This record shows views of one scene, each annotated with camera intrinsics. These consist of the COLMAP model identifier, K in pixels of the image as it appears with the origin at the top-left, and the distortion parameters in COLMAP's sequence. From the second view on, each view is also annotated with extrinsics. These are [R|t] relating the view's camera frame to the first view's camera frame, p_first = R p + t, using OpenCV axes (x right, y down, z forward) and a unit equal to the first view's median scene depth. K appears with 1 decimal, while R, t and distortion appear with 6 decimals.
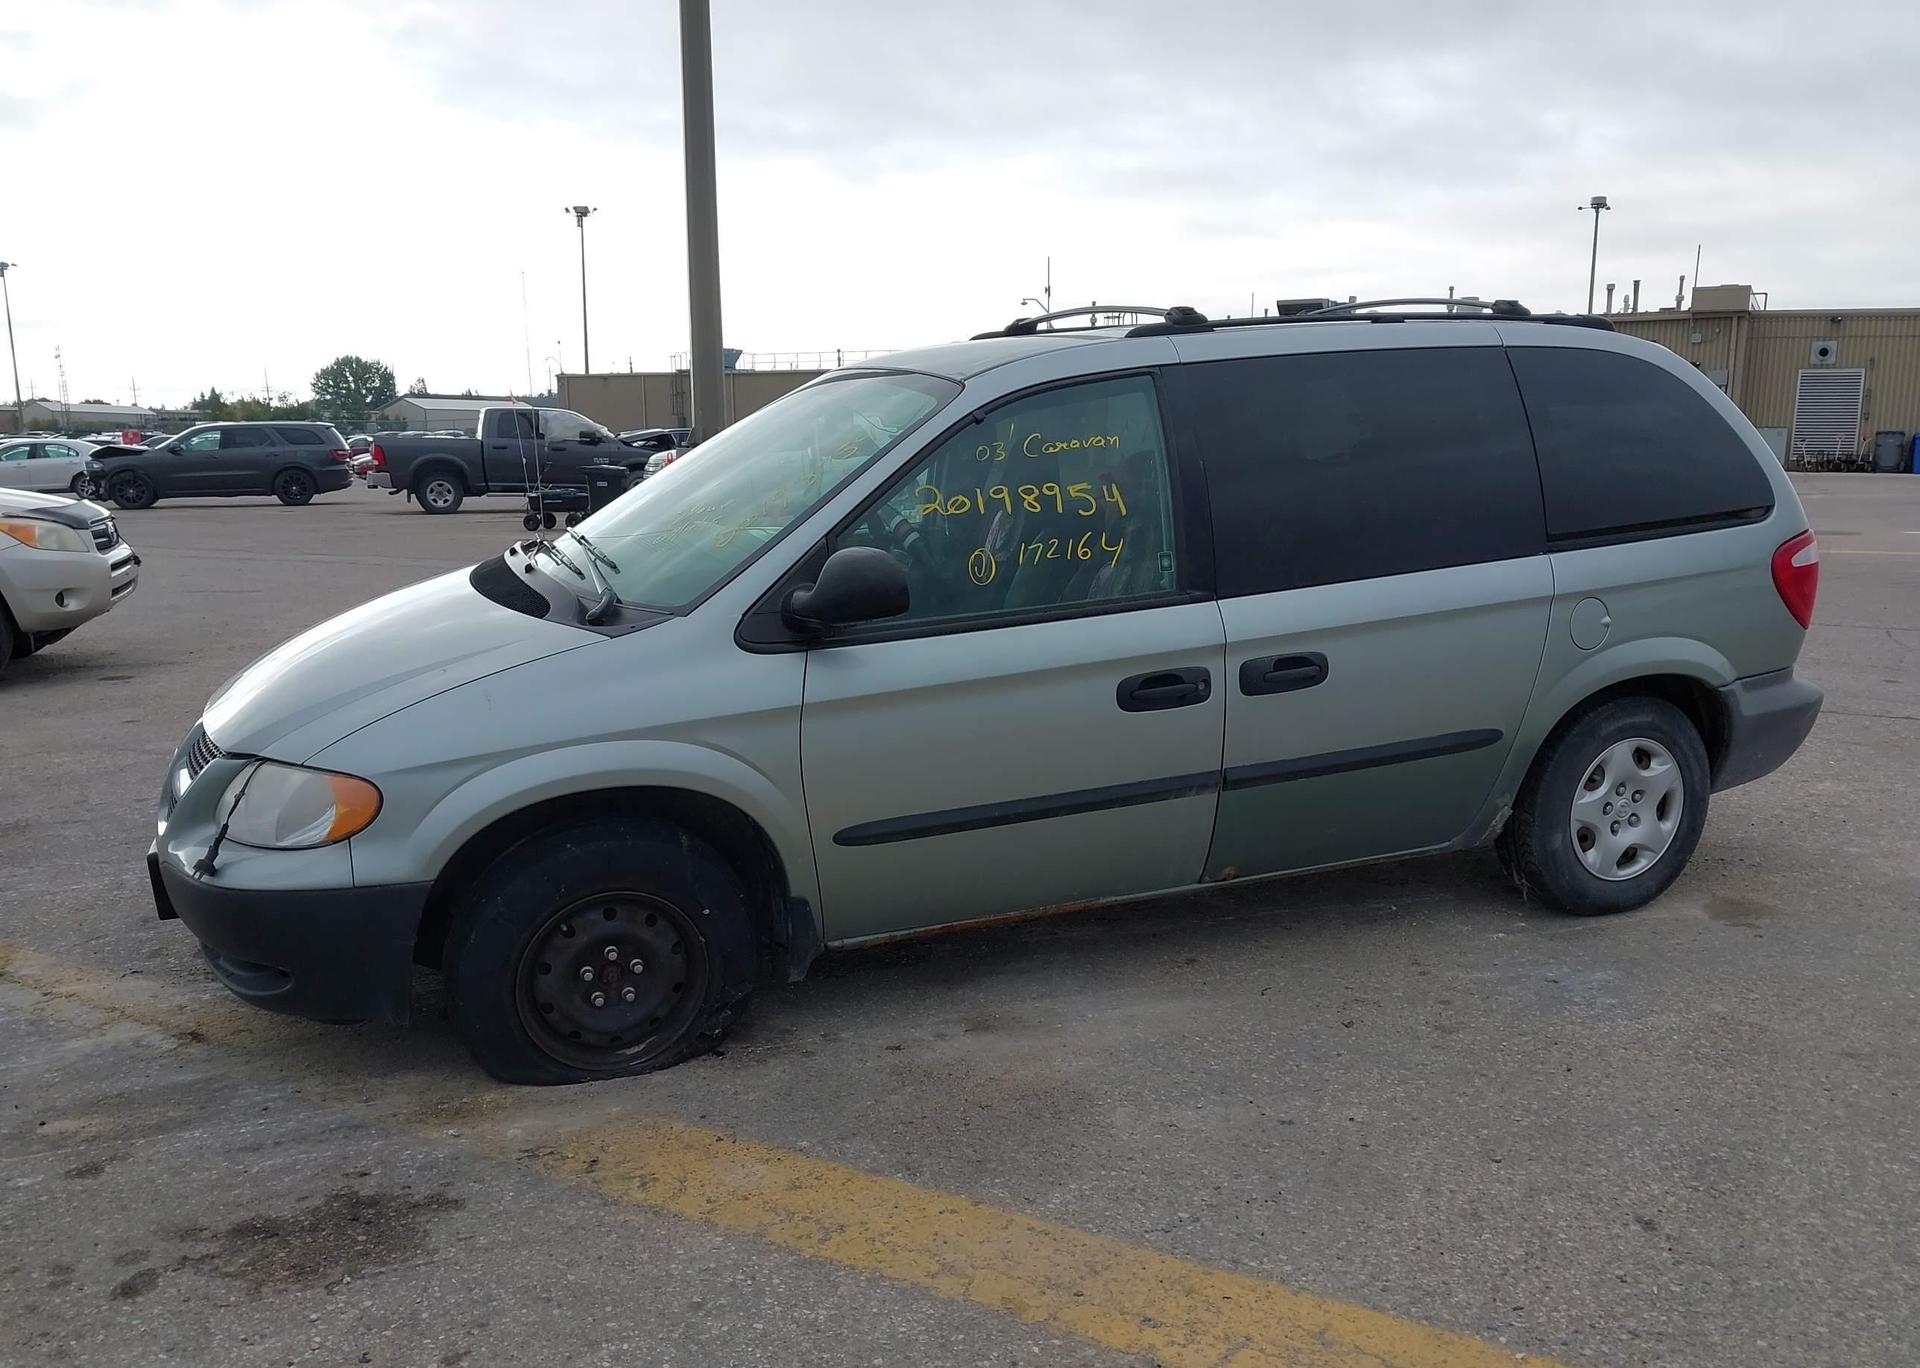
lens RADIAL K [[1499.8, 0, 914.3], [0, 1499.8, 712.5], [0, 0, 1]] dist [0.159077, -0.390187]
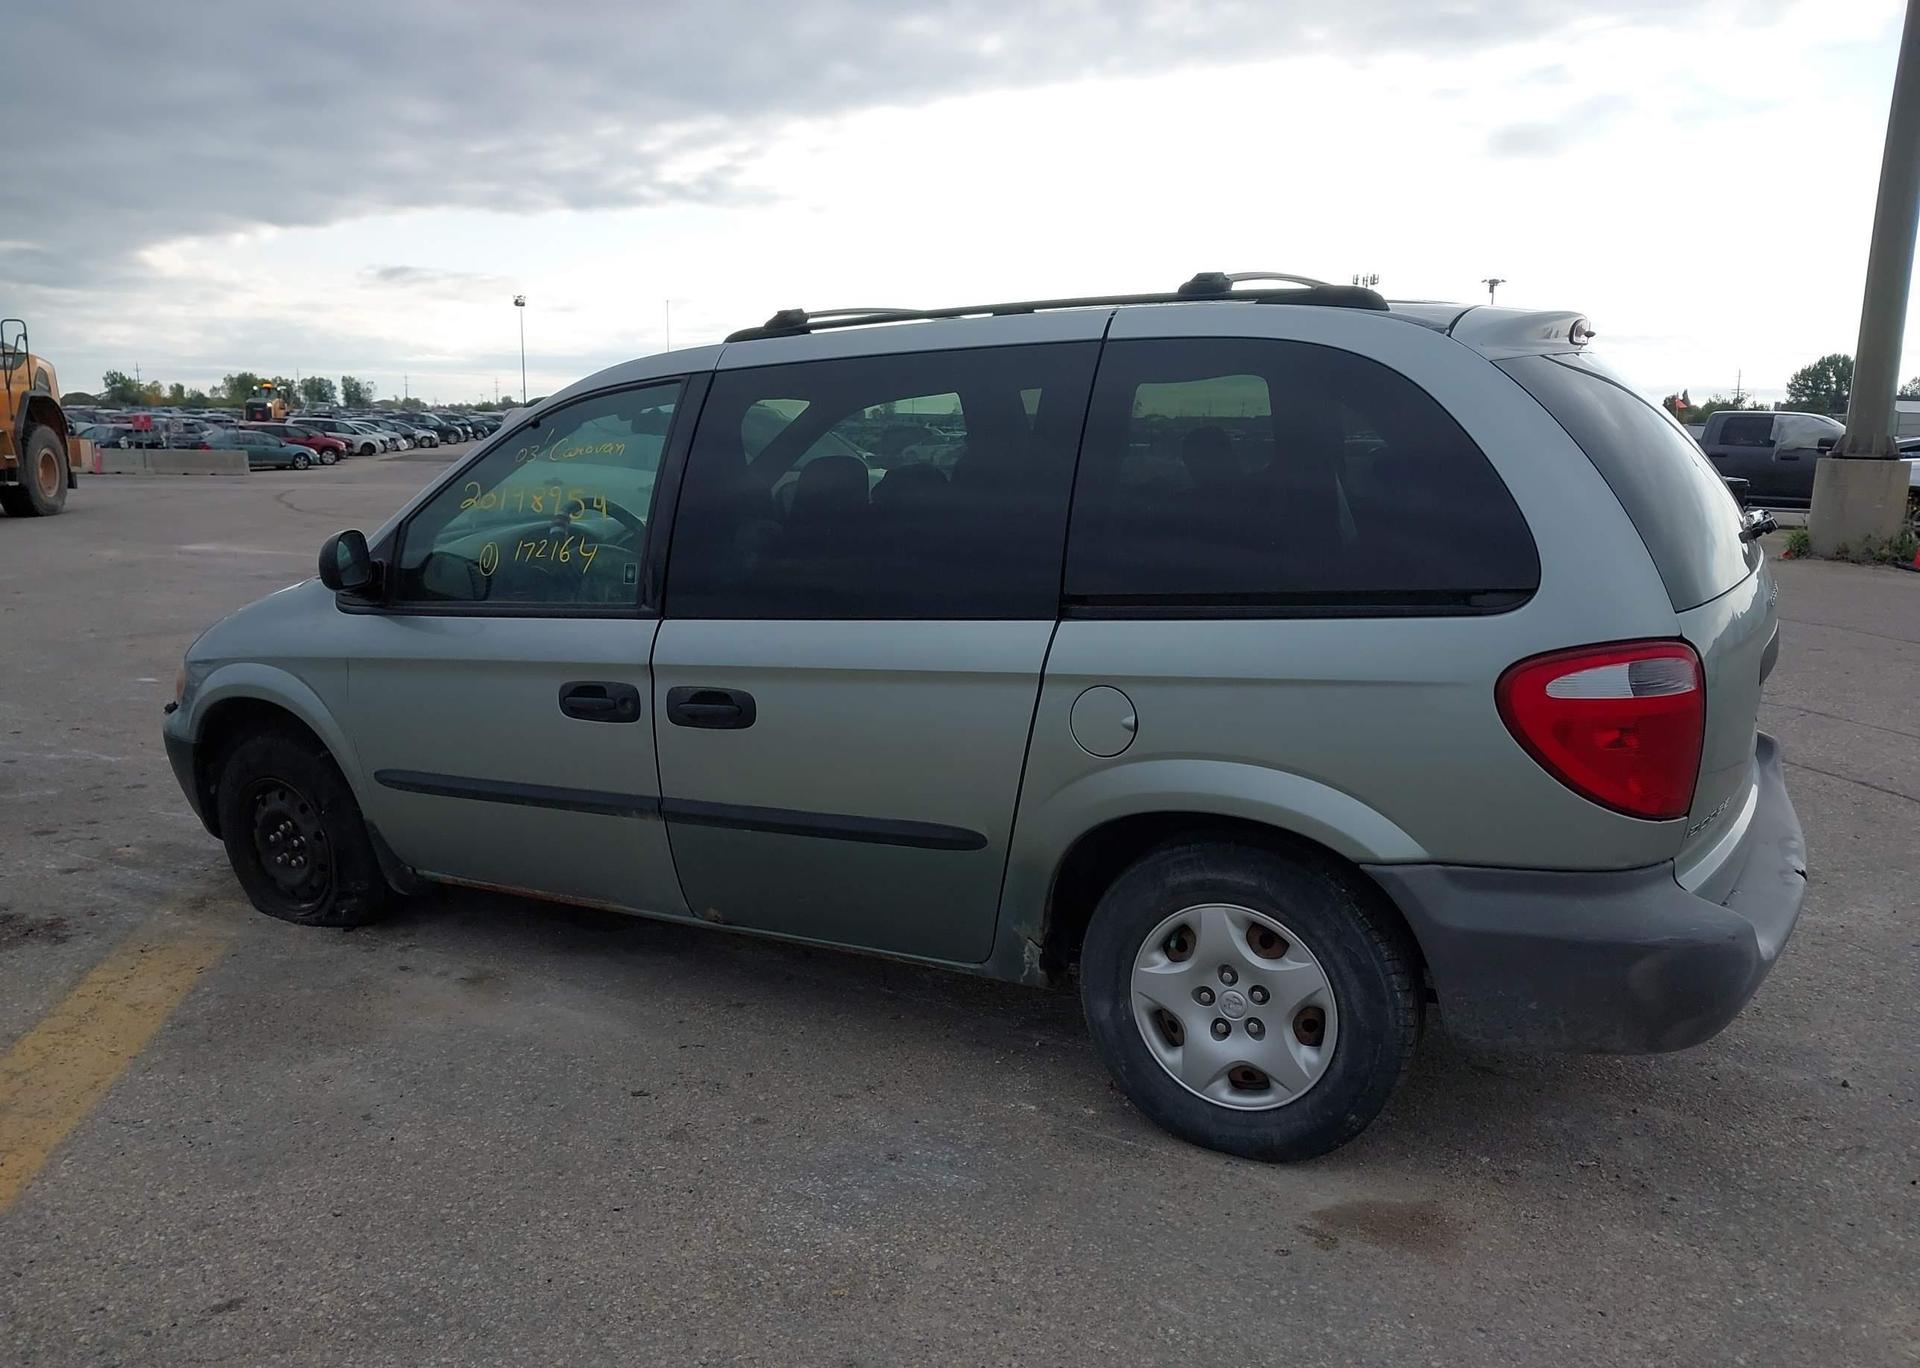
lens RADIAL K [[1528.7, 0, 950.2], [0, 1528.7, 702.8], [0, 0, 1]] dist [0.042790, -0.066369]
pose [[0.623289, 0.151933, -0.767090, 1.045743], [-0.158854, 0.985091, 0.066036, -0.113096], [0.765687, 0.080696, 0.638132, 0.522115]]
